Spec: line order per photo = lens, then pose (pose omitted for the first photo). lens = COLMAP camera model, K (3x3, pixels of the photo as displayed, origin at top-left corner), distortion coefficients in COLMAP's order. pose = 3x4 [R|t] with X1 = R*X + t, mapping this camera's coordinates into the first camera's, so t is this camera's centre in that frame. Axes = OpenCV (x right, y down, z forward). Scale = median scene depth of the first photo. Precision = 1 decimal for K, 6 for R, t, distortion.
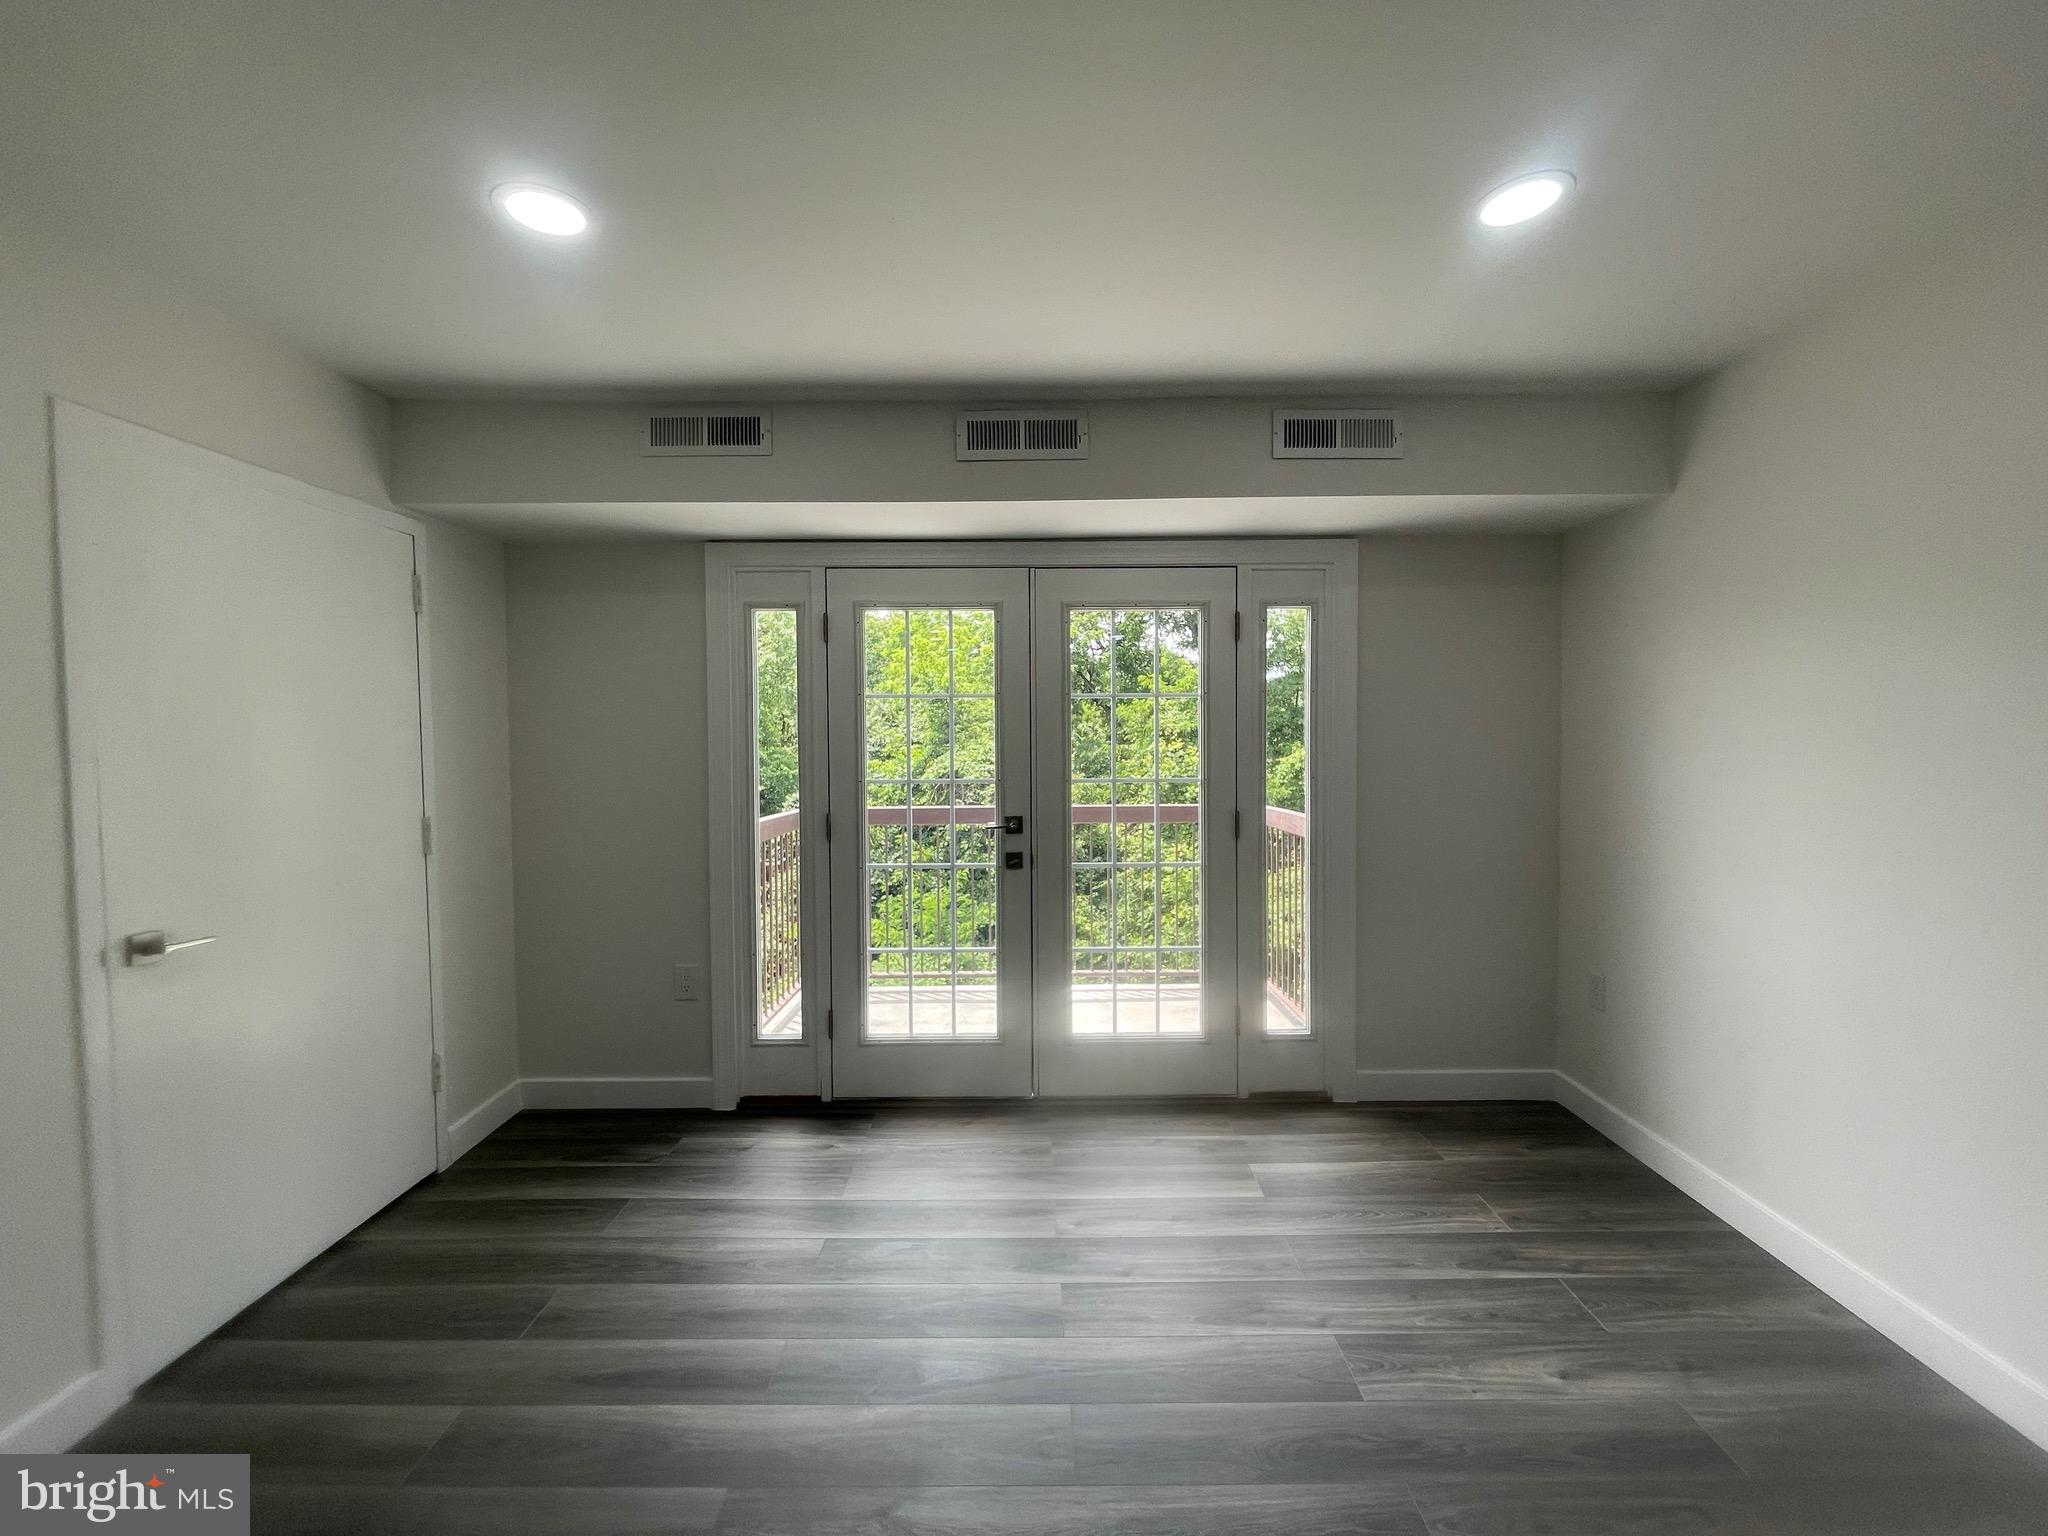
lens RADIAL K [[832.5, 0, 1026.1], [0, 832.5, 760.3], [0, 0, 1]] dist [-0.007994, 0.003690]
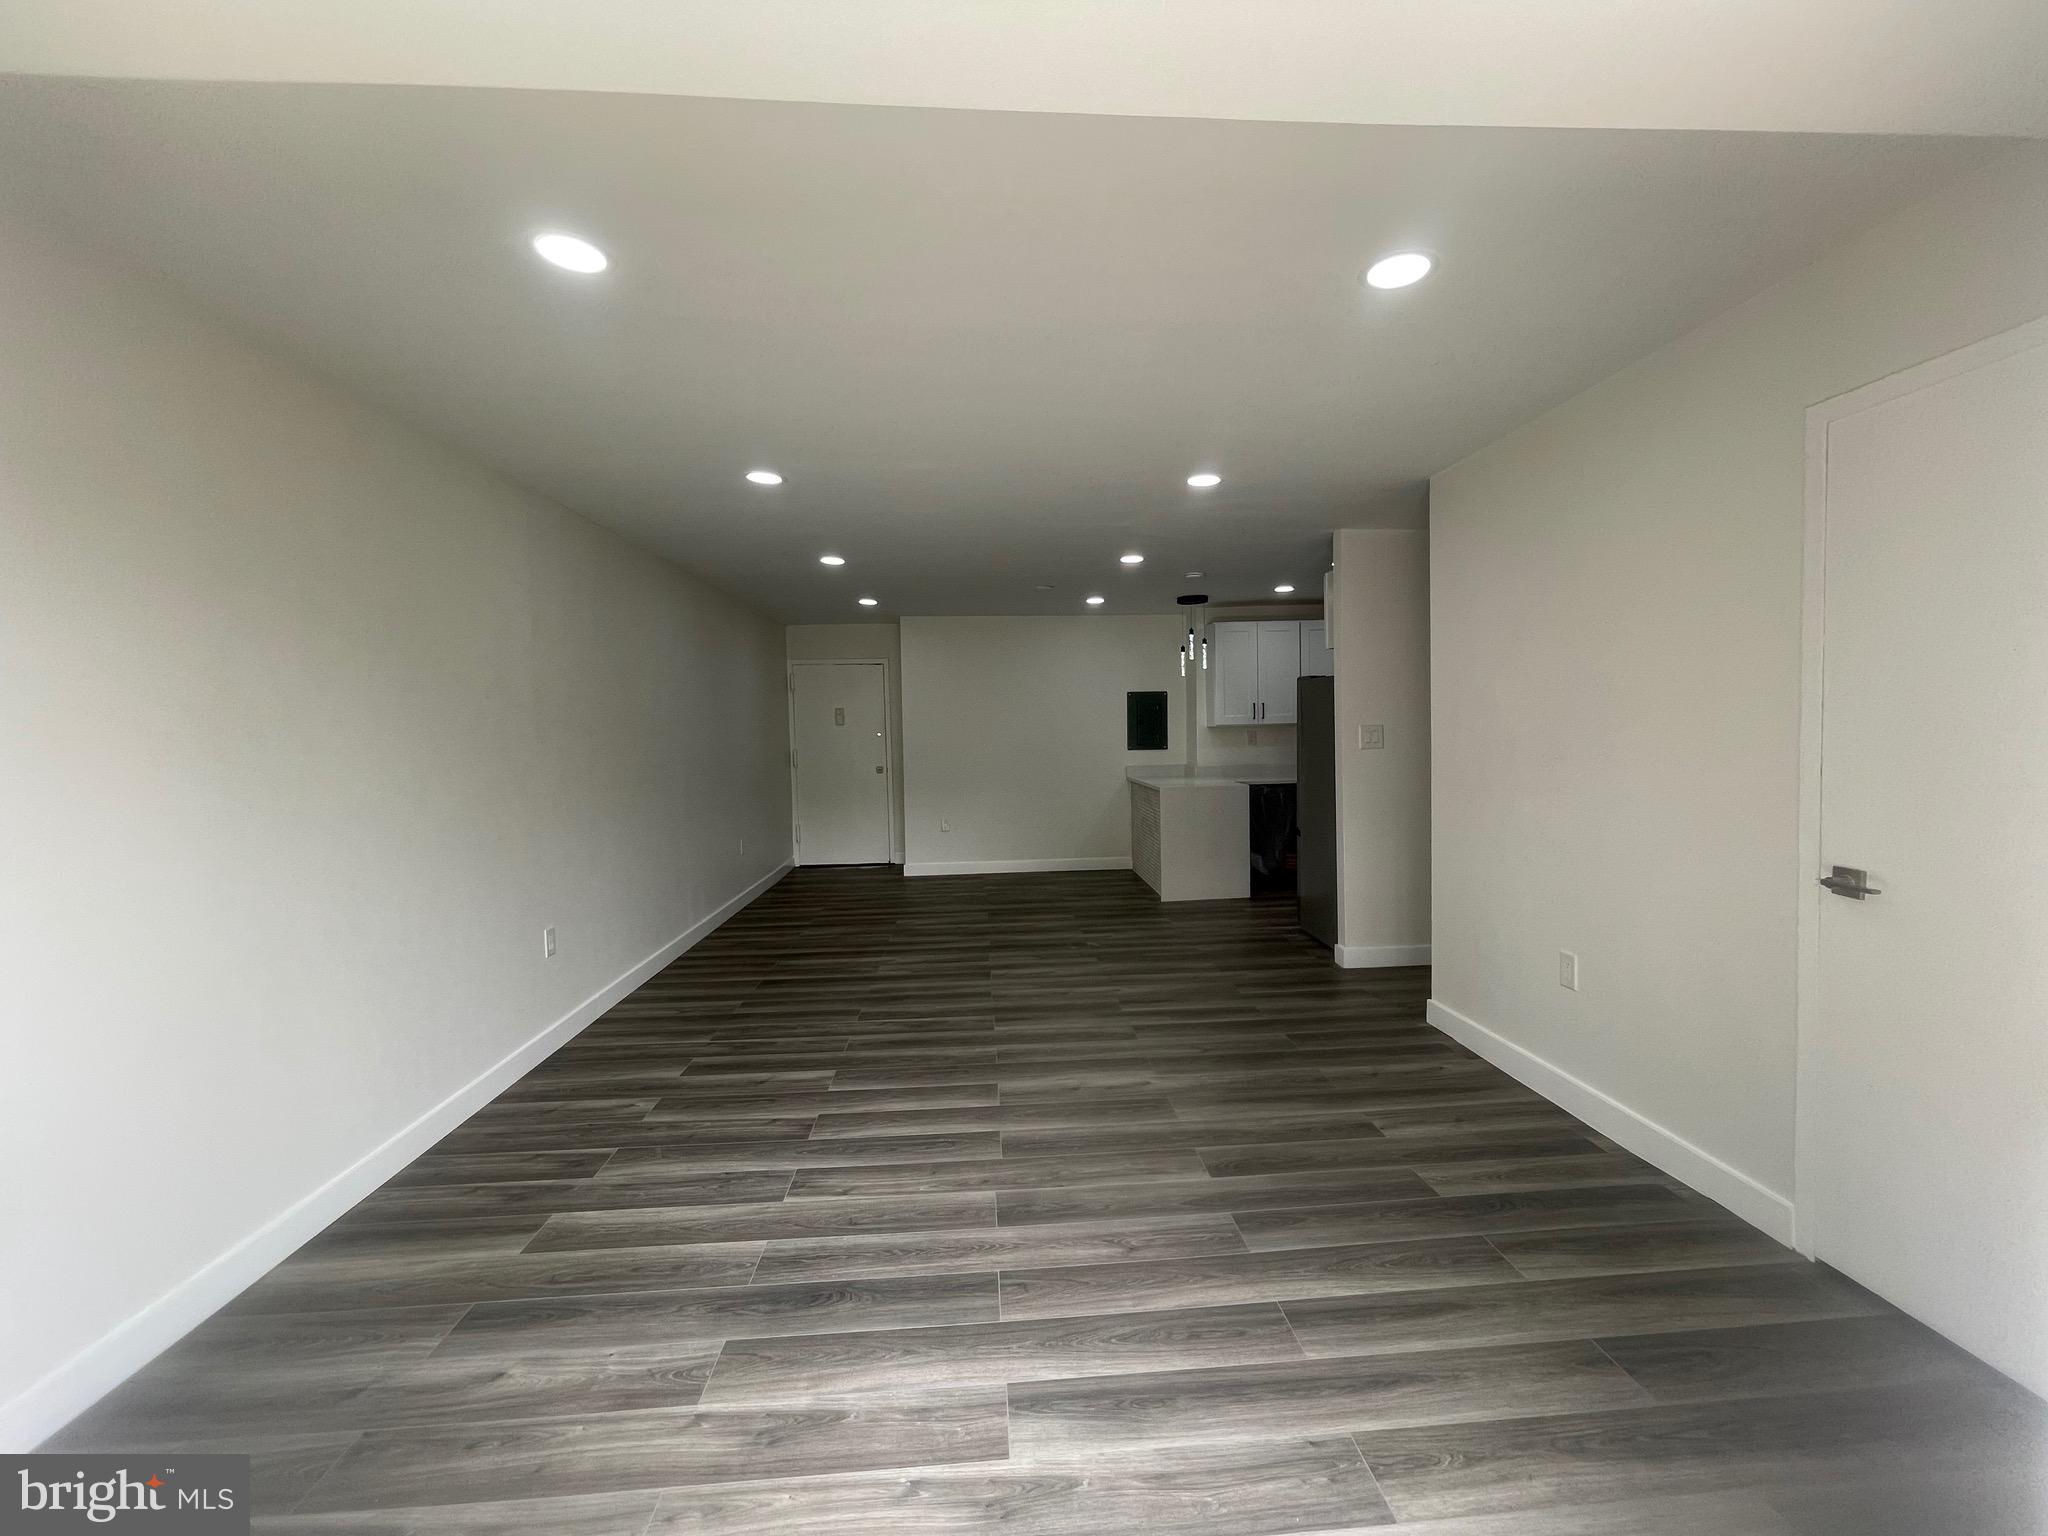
lens RADIAL K [[832.5, 0, 1025.7], [0, 832.5, 766.2], [0, 0, 1]] dist [-0.007994, 0.003690]
pose [[-0.997301, 0.031036, -0.066534, 0.040390], [0.025935, 0.996755, 0.076207, -0.021282], [0.068684, 0.074276, -0.994870, 1.154607]]
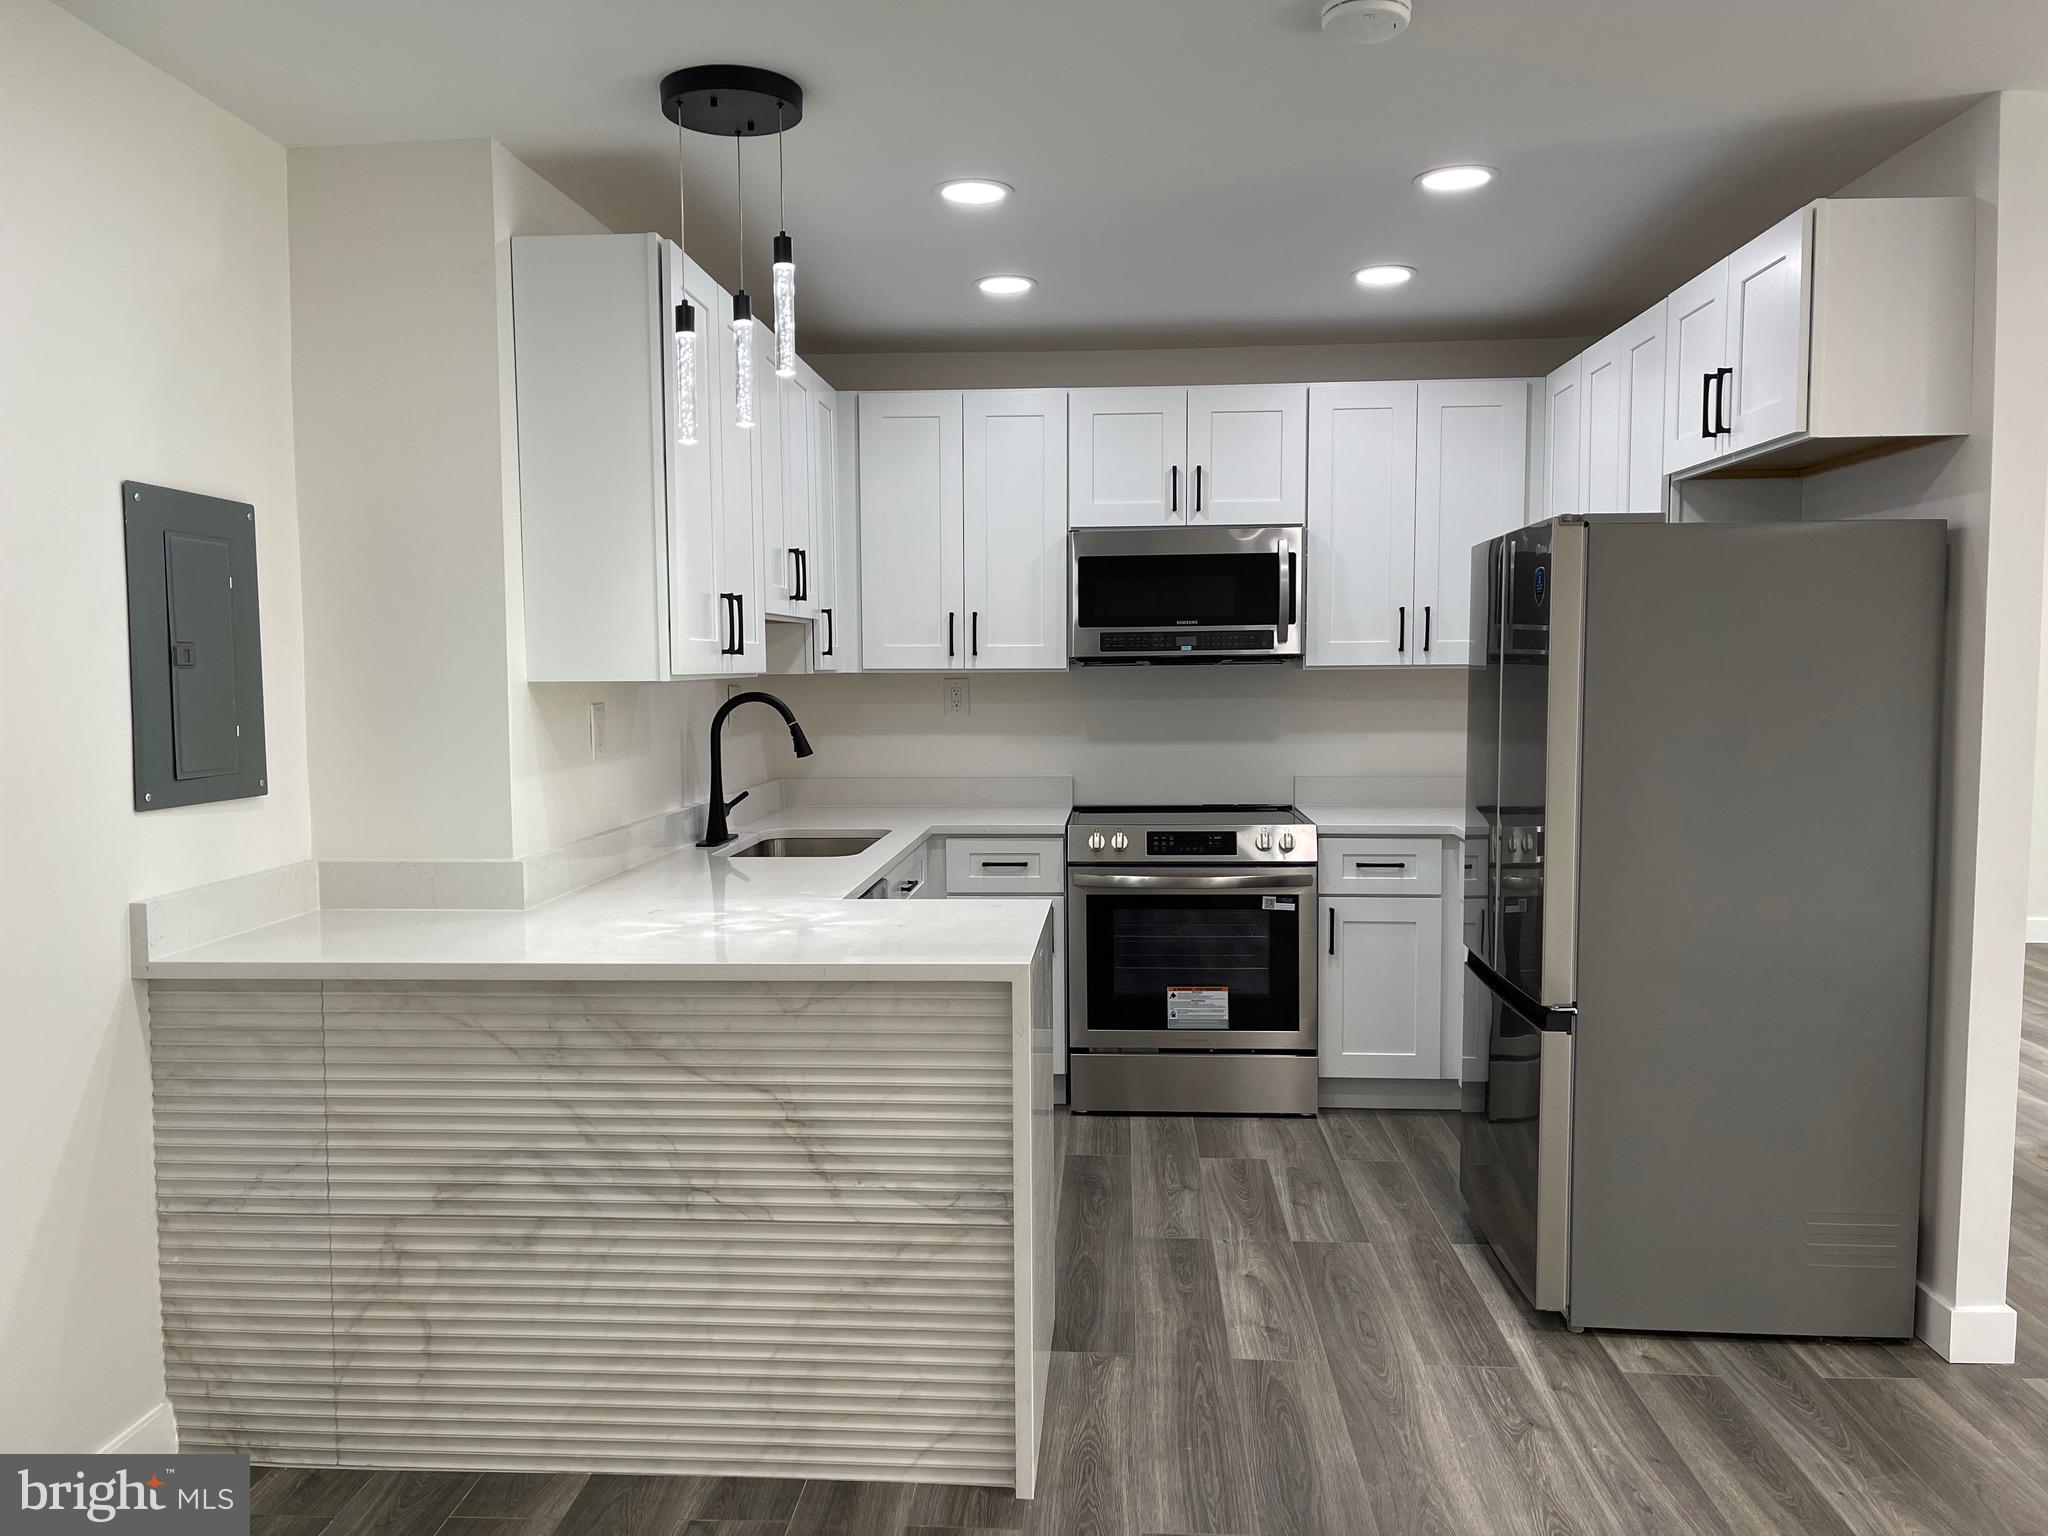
lens RADIAL K [[1552.8, 0, 1018.4], [0, 1552.8, 778.5], [0, 0, 1]] dist [0.051882, -0.047635]
pose [[-0.059766, 0.083305, -0.994730, 0.376213], [-0.020764, 0.996192, 0.084675, 0.032068], [0.997996, 0.025716, -0.057809, -0.856309]]
